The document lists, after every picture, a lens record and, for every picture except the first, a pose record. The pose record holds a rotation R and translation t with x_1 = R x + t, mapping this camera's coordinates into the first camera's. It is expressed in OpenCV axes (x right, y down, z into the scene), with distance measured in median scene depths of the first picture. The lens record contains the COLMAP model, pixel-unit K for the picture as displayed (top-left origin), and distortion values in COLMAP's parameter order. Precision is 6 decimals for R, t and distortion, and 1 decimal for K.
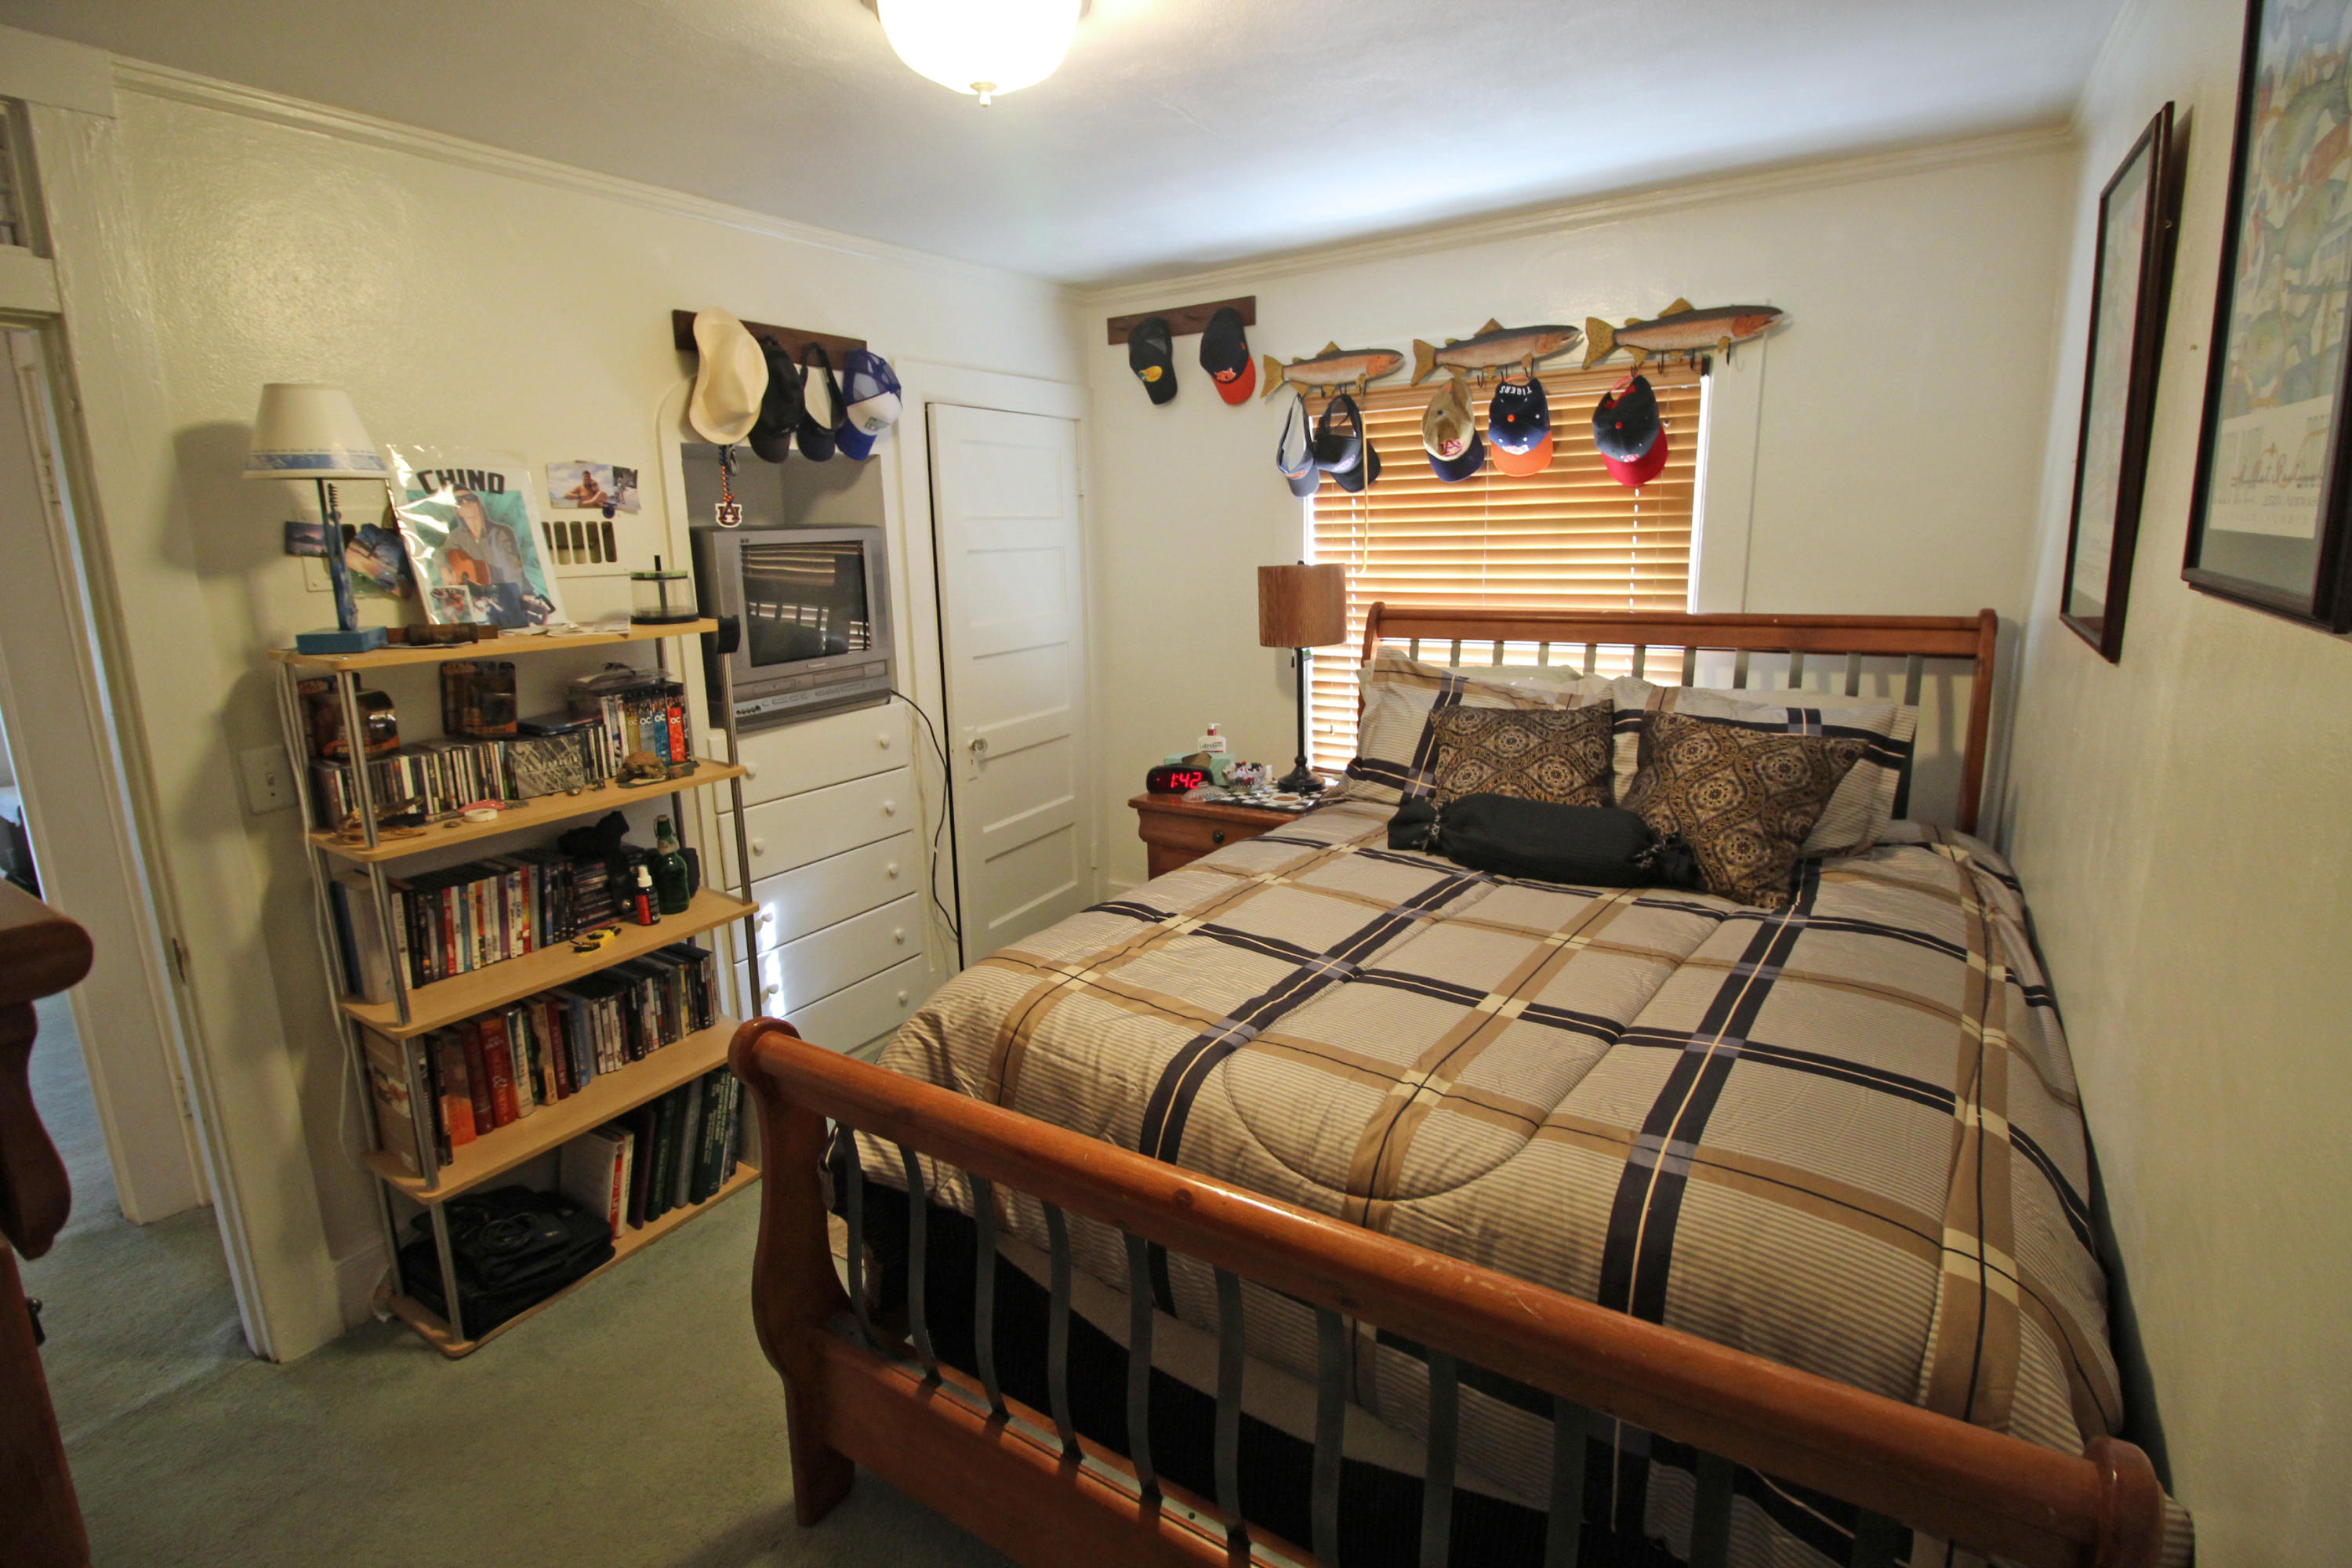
lens RADIAL K [[1097.9, 0, 1178.7], [0, 1097.9, 733.2], [0, 0, 1]] dist [-0.001247, -0.000057]
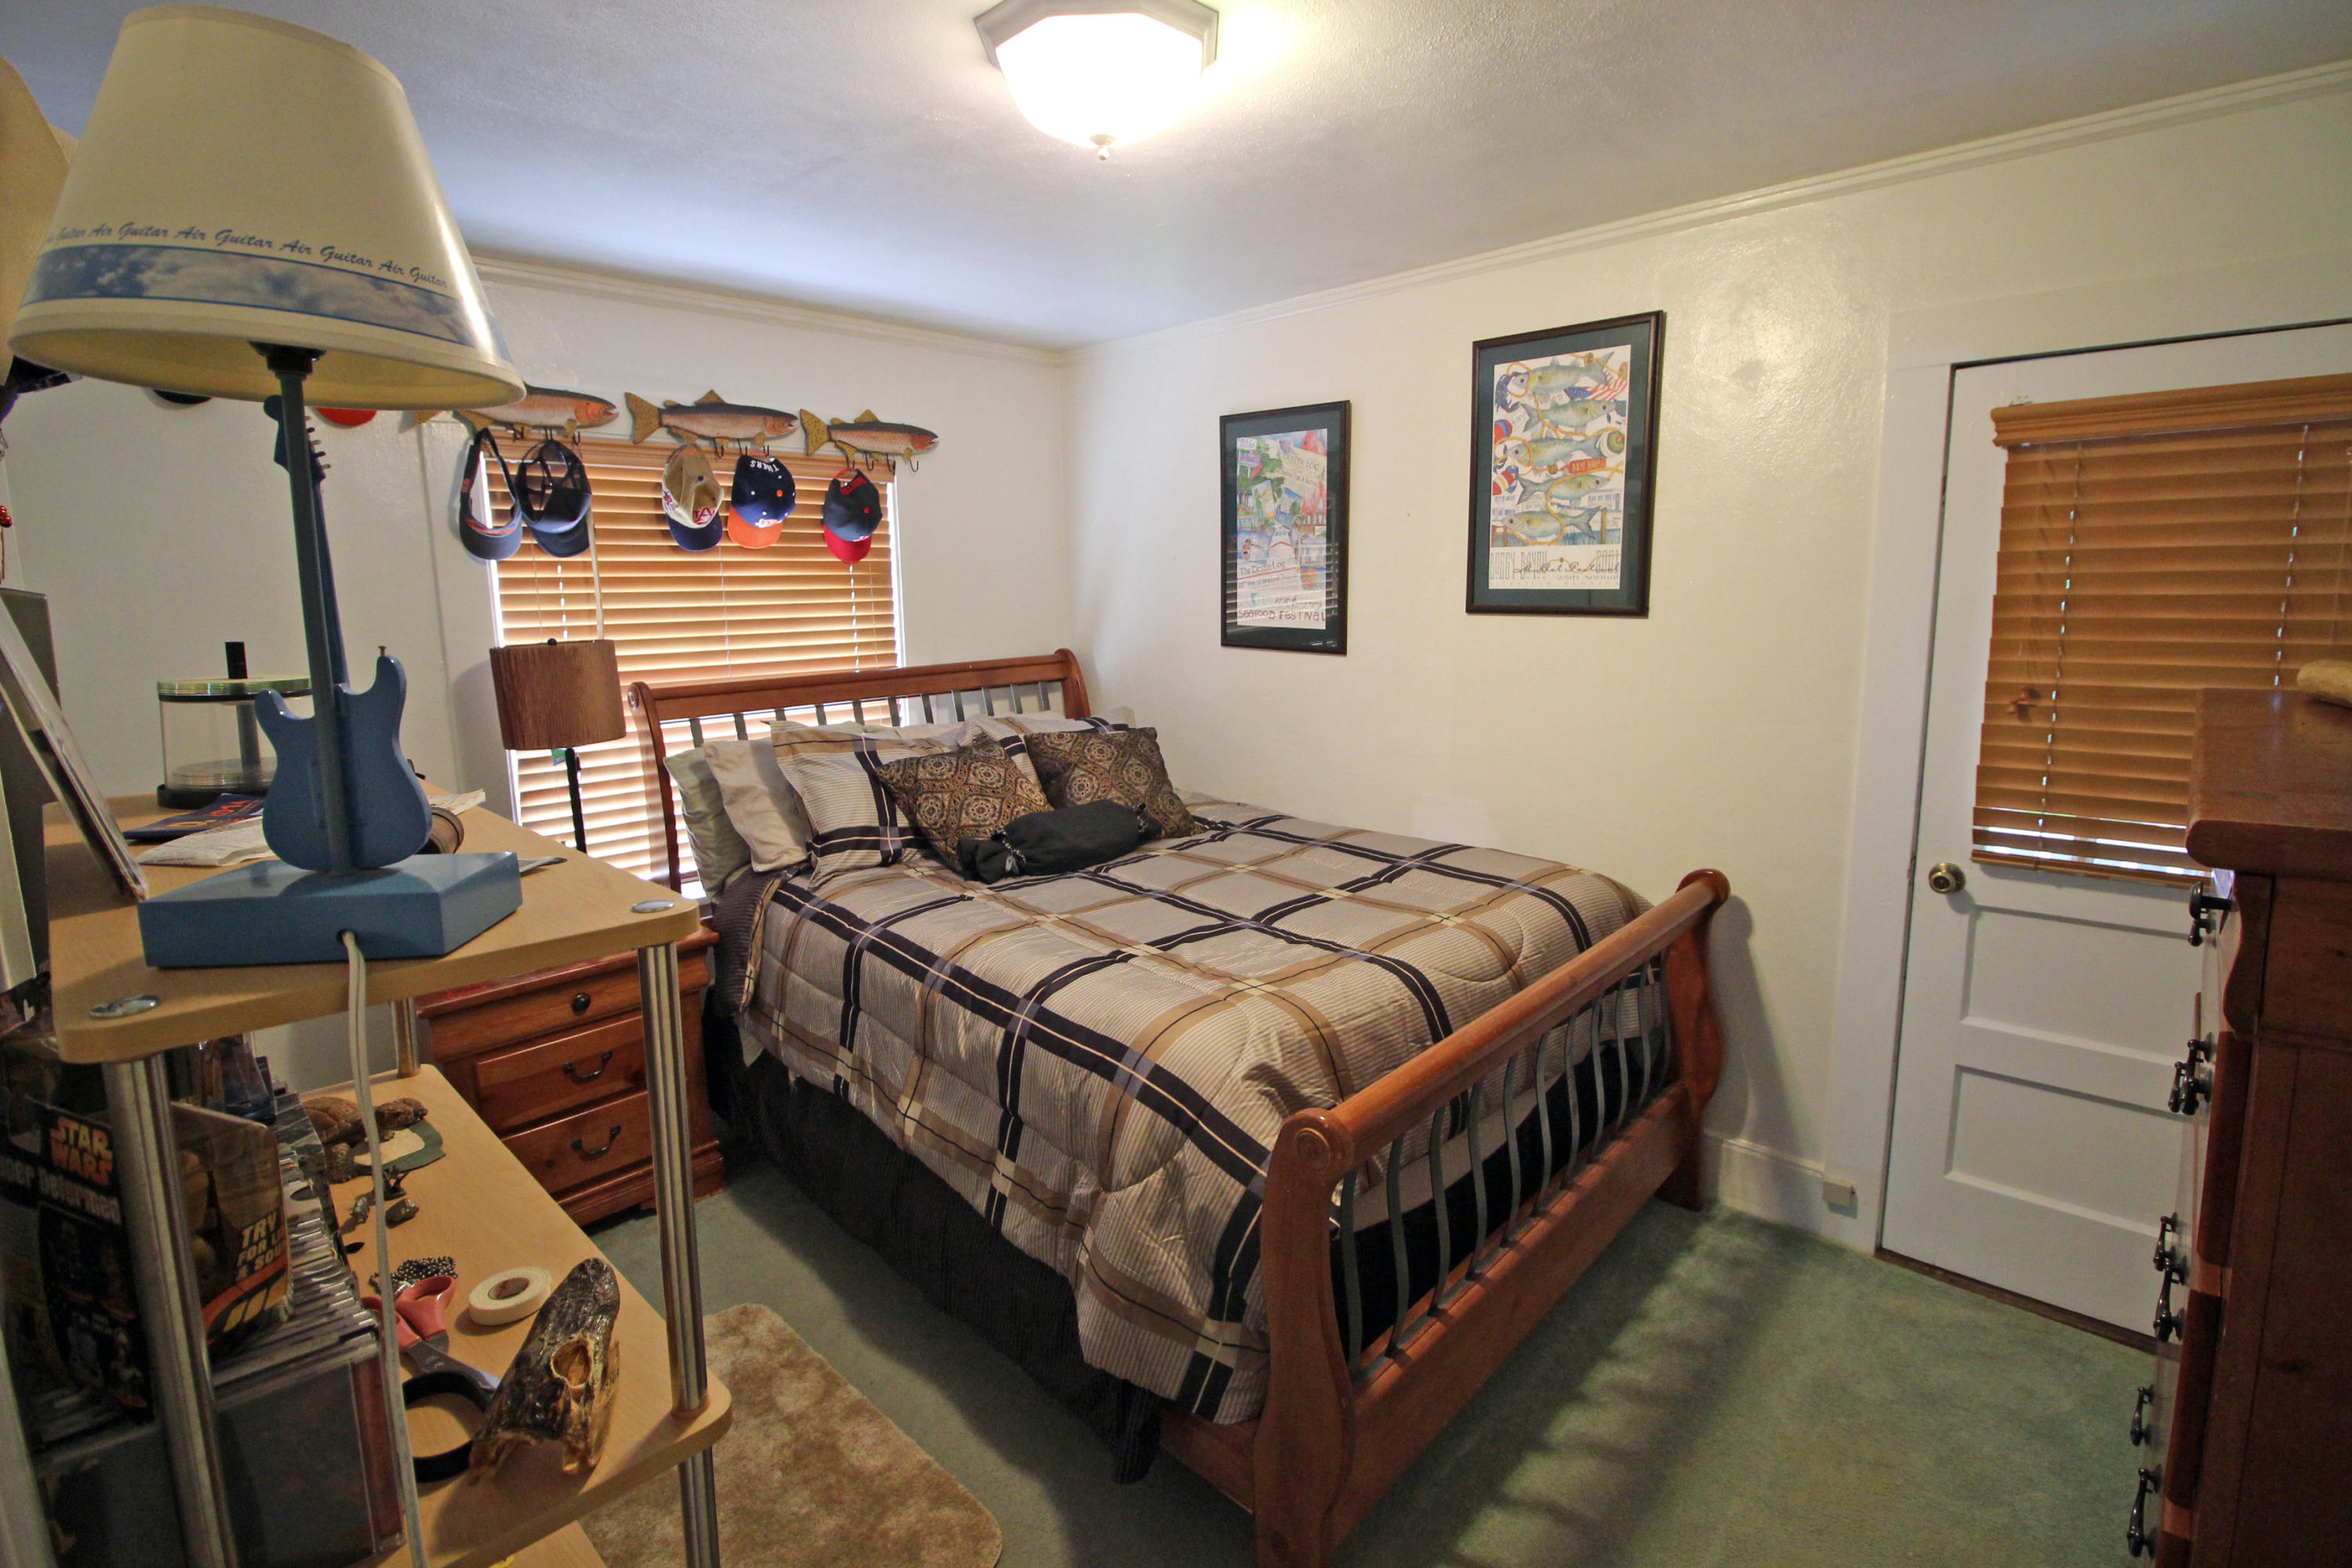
lens RADIAL K [[1097.9, 0, 1178.7], [0, 1097.9, 733.2], [0, 0, 1]] dist [-0.001247, -0.000057]
pose [[0.192570, -0.114988, 0.974523, -0.660587], [0.192001, 0.978330, 0.077497, -0.072723], [-0.962316, 0.172185, 0.210475, 0.455762]]
